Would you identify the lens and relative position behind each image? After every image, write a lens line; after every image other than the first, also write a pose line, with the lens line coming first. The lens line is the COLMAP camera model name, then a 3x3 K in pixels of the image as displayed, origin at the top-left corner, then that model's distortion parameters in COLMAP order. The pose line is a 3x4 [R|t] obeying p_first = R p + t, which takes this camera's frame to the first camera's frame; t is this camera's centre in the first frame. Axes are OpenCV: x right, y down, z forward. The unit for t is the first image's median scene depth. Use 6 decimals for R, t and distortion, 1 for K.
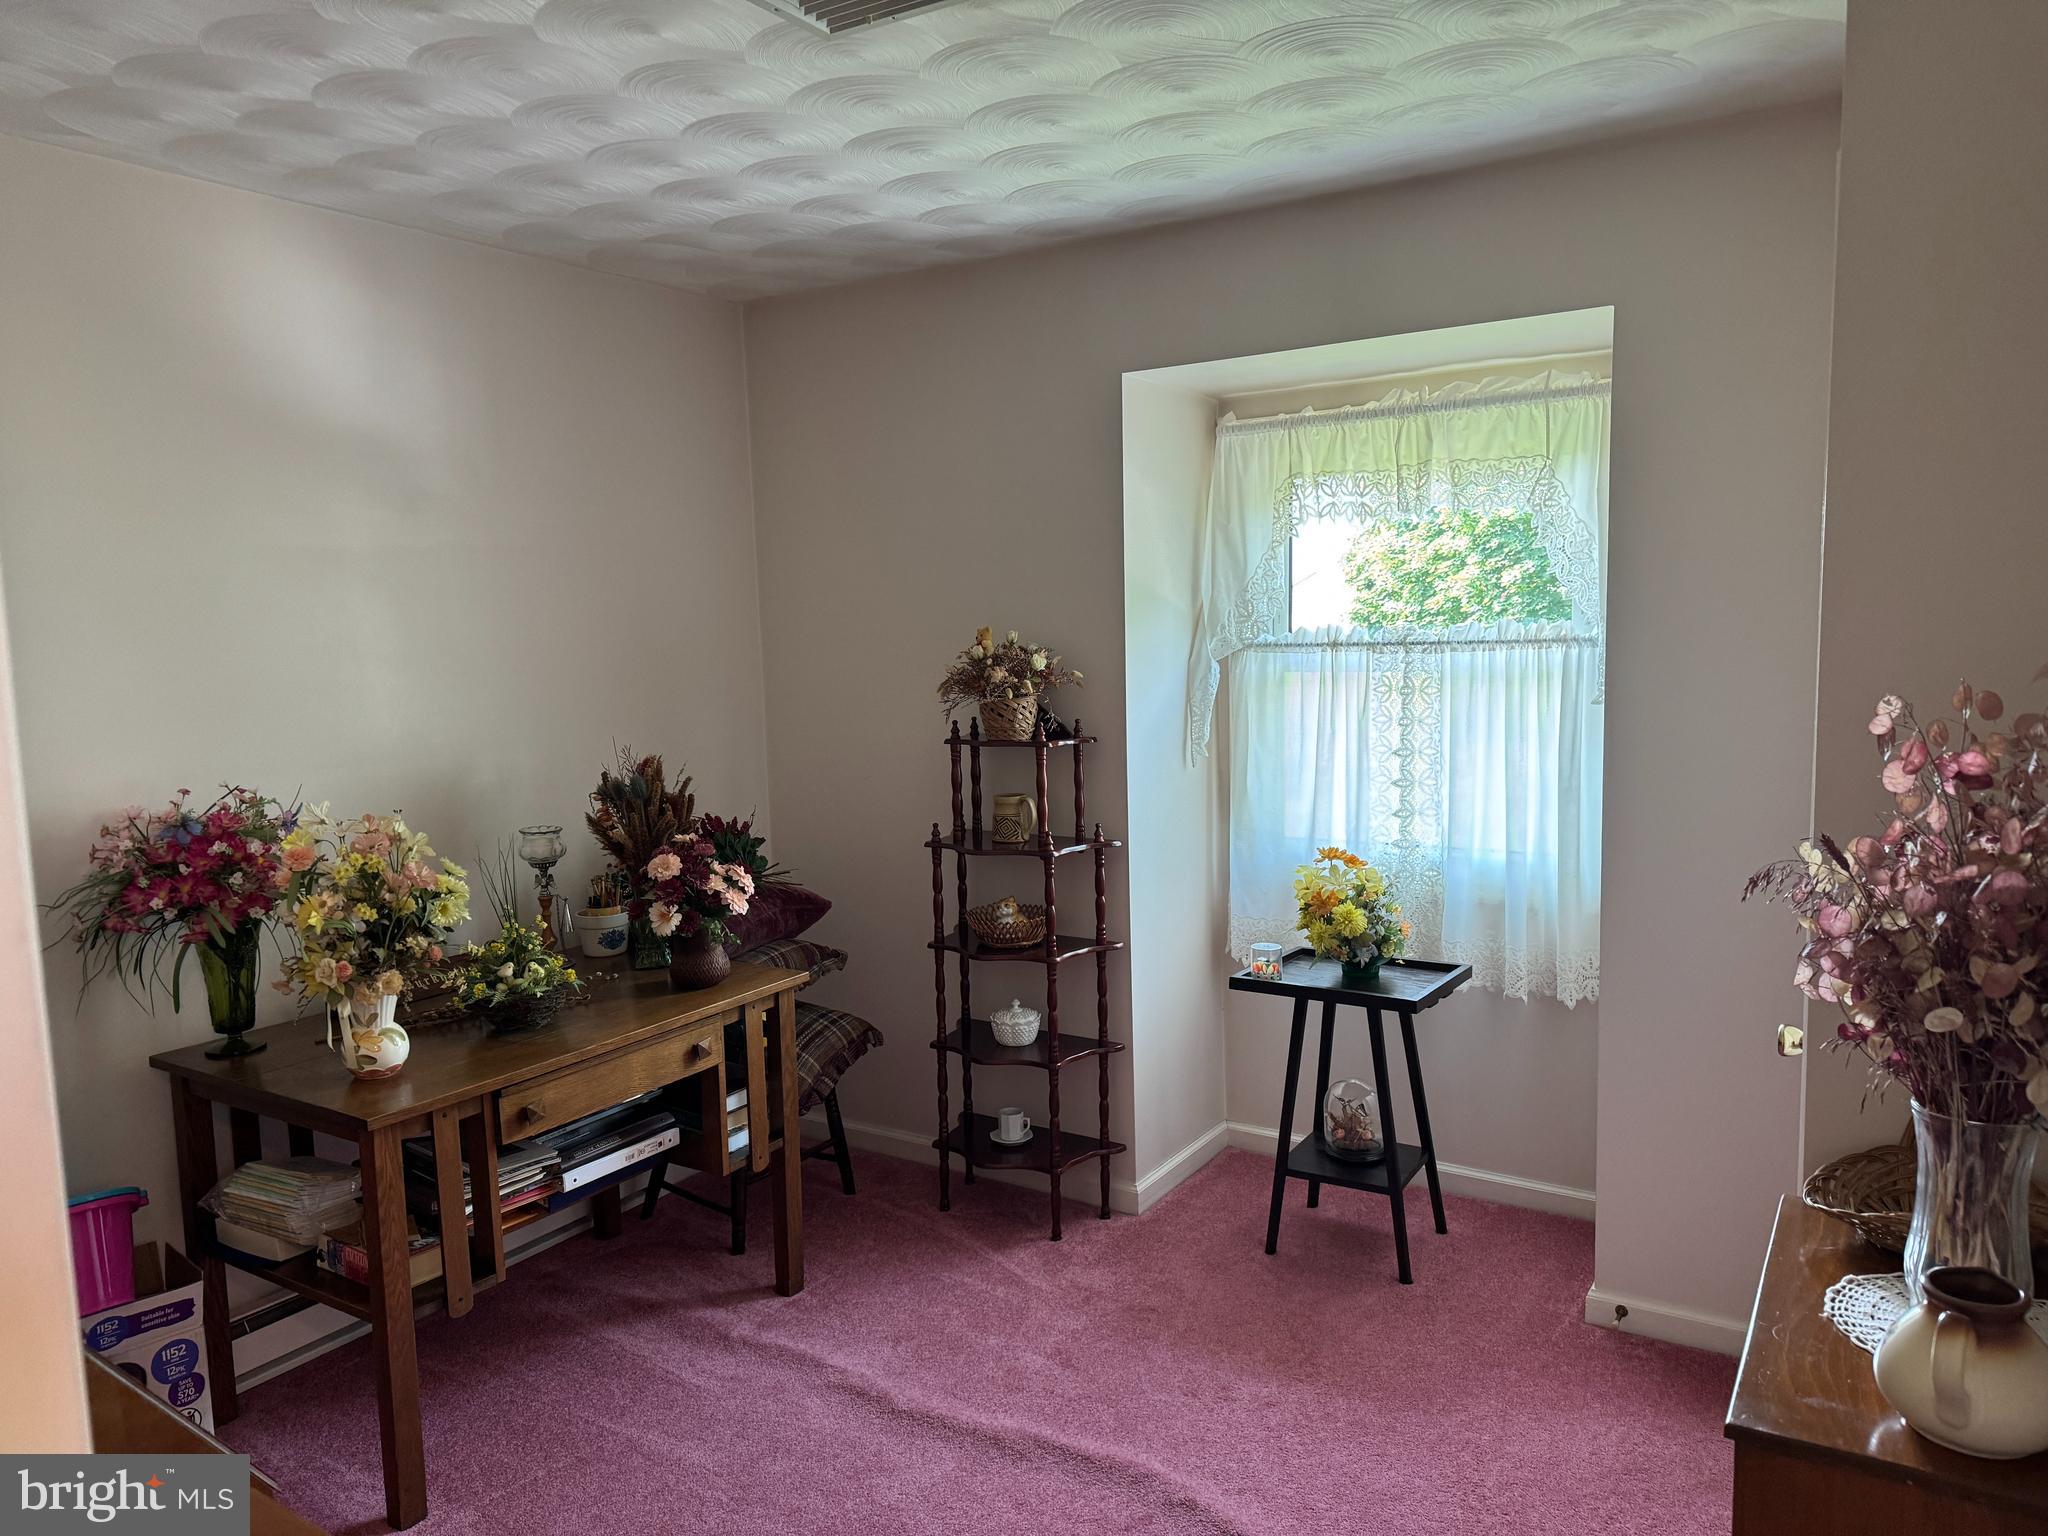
lens RADIAL K [[1417.1, 0, 1042.0], [0, 1417.1, 765.8], [0, 0, 1]] dist [0.142971, -0.243469]
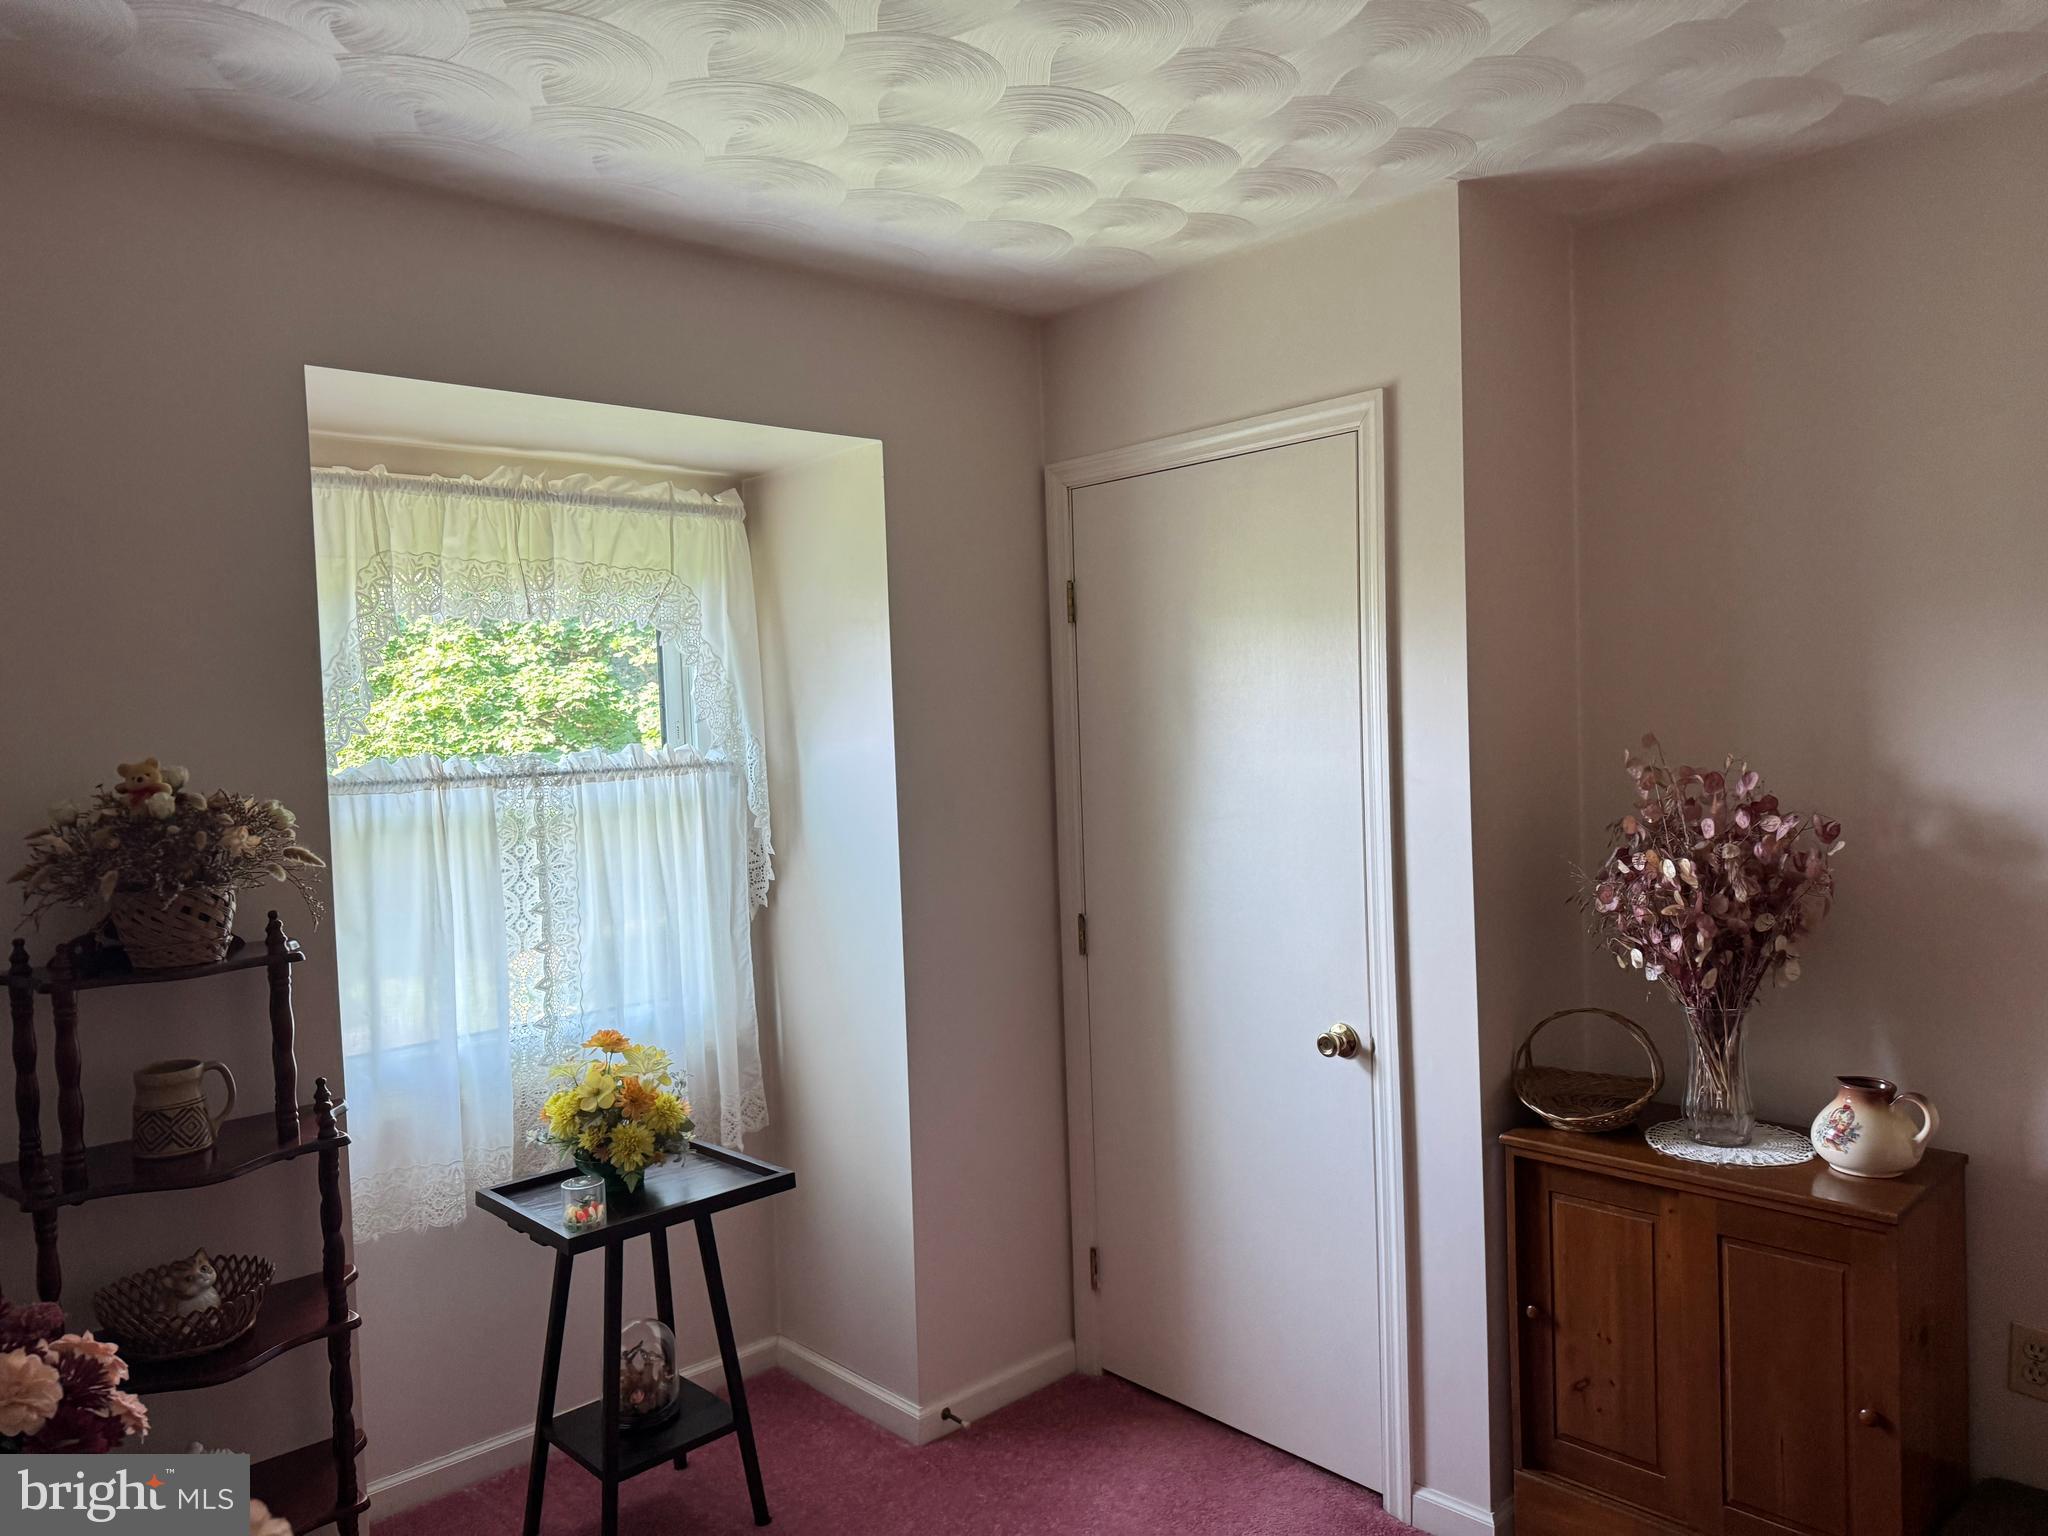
lens RADIAL K [[1417.1, 0, 1042.0], [0, 1417.1, 765.8], [0, 0, 1]] dist [0.142971, -0.243469]
pose [[0.256123, -0.014503, 0.966535, -0.482283], [0.132670, 0.990953, -0.020287, -0.037141], [-0.957497, 0.133426, 0.255729, 0.533750]]
